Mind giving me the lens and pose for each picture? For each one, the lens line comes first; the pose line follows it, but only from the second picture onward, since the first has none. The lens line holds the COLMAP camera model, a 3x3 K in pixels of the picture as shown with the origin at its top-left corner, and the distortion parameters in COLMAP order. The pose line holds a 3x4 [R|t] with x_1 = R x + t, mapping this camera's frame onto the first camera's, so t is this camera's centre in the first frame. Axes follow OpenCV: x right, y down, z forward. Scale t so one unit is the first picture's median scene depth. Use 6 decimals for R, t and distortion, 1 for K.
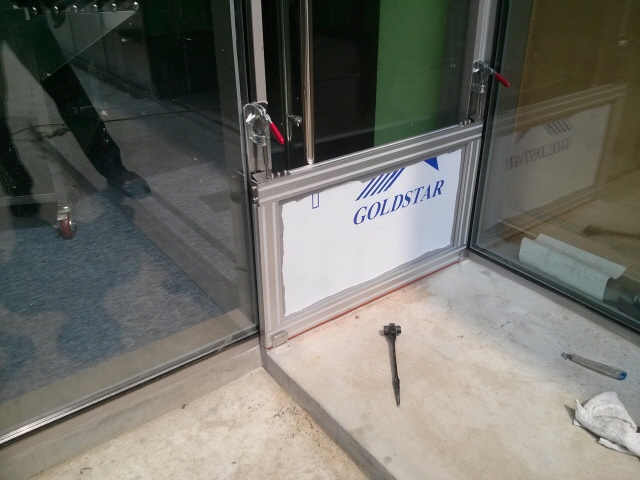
lens RADIAL K [[580.4, 0, 320.0], [0, 580.4, 240.0], [0, 0, 1]] dist [0.042000, -0.202307]
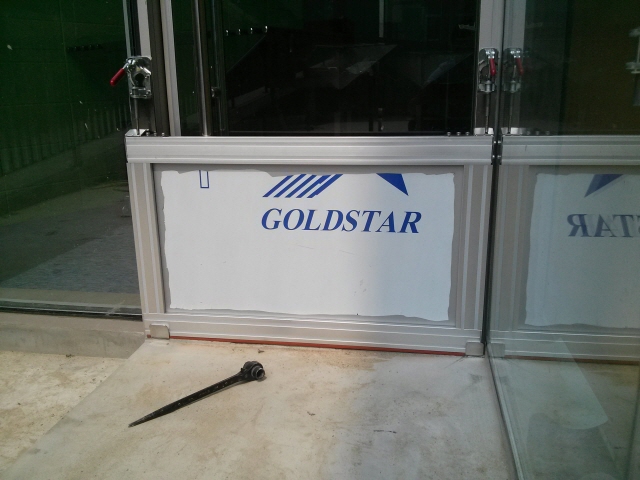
lens RADIAL K [[580.4, 0, 320.0], [0, 580.4, 240.0], [0, 0, 1]] dist [0.042000, -0.202307]
pose [[0.685650, 0.185947, -0.703781, 0.671251], [-0.335904, 0.938554, -0.079274, 0.026434], [0.645796, 0.290757, 0.705980, 0.460836]]
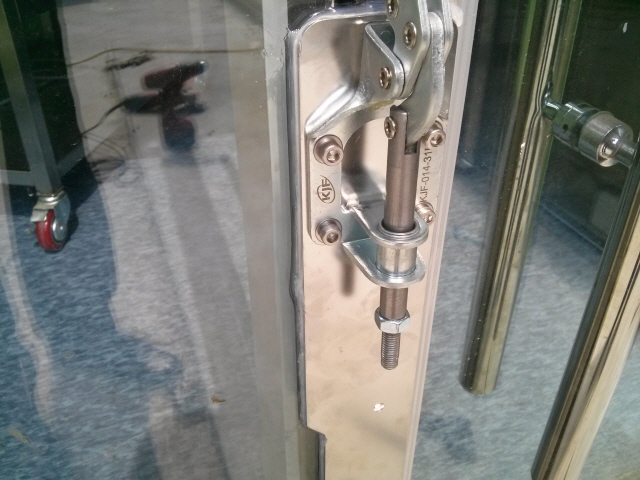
lens RADIAL K [[580.4, 0, 320.0], [0, 580.4, 240.0], [0, 0, 1]] dist [0.042000, -0.202307]
pose [[0.958118, 0.164317, -0.234543, -0.063587], [-0.140637, 0.983422, 0.114461, -0.152559], [0.249462, -0.076682, 0.965344, 0.673359]]
